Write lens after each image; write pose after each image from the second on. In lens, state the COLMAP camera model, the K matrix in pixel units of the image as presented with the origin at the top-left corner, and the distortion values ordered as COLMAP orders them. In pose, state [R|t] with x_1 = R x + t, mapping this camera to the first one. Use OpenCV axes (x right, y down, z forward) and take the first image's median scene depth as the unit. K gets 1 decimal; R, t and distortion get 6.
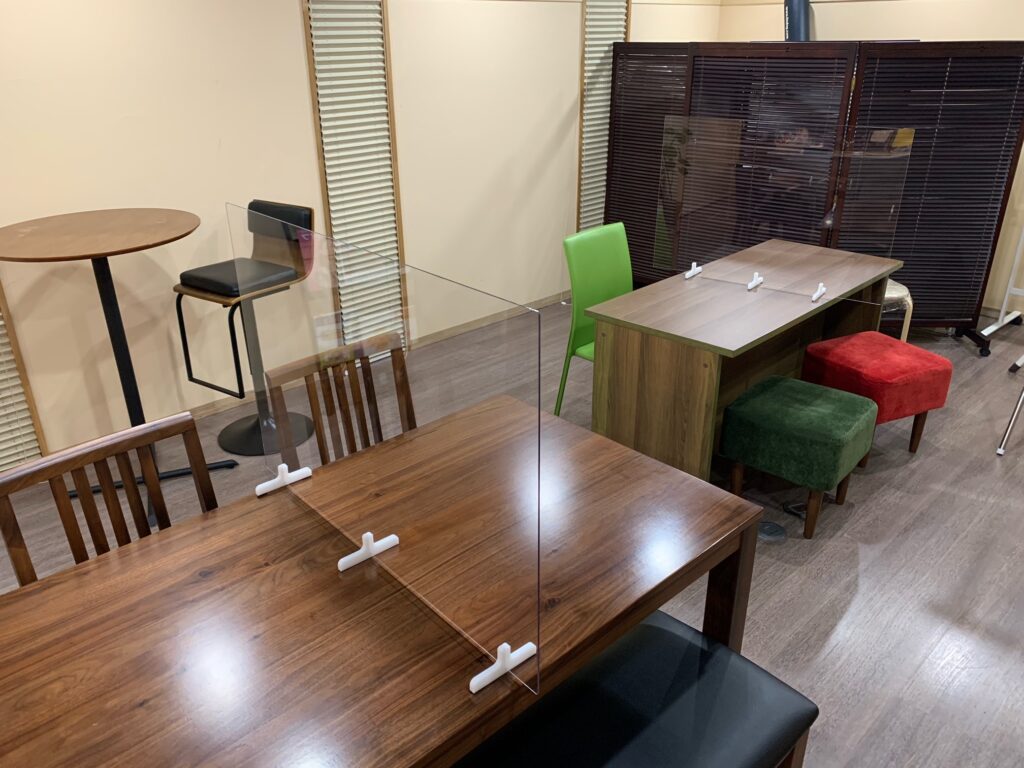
lens RADIAL K [[779.7, 0, 512.0], [0, 779.7, 384.0], [0, 0, 1]] dist [-0.003726, 0.002305]
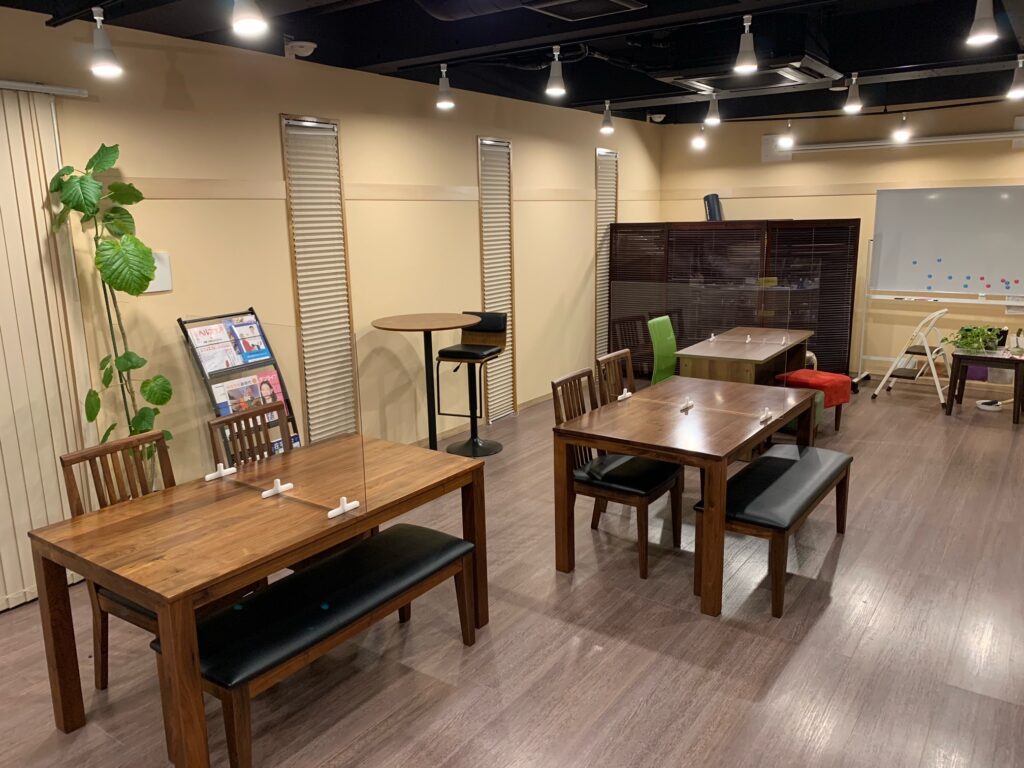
lens RADIAL K [[780.1, 0, 509.0], [0, 780.1, 376.4], [0, 0, 1]] dist [0.069201, -0.133238]
pose [[0.981045, -0.048433, 0.187631, -0.401193], [0.088298, 0.973630, -0.210352, 0.196930], [-0.172495, 0.222932, 0.959451, -0.458548]]
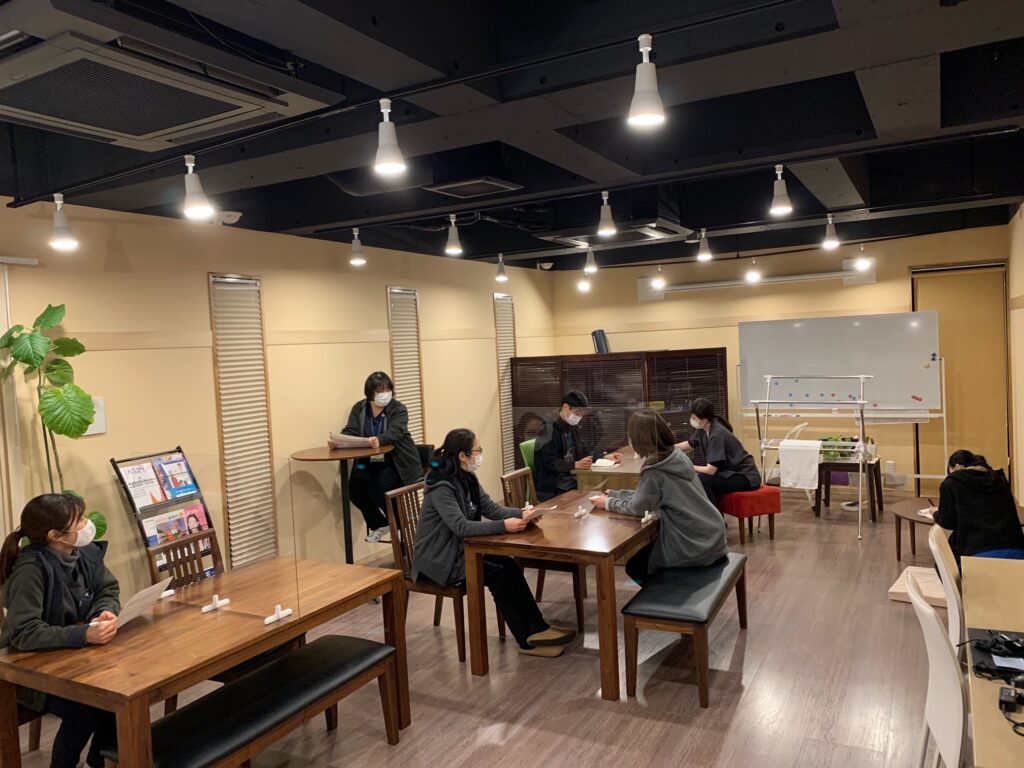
lens RADIAL K [[780.1, 0, 509.0], [0, 780.1, 376.4], [0, 0, 1]] dist [0.069201, -0.133238]
pose [[0.950966, -0.049697, 0.305276, -0.423788], [0.162742, 0.919729, -0.357232, 0.240177], [-0.263017, 0.389396, 0.882719, -0.563206]]
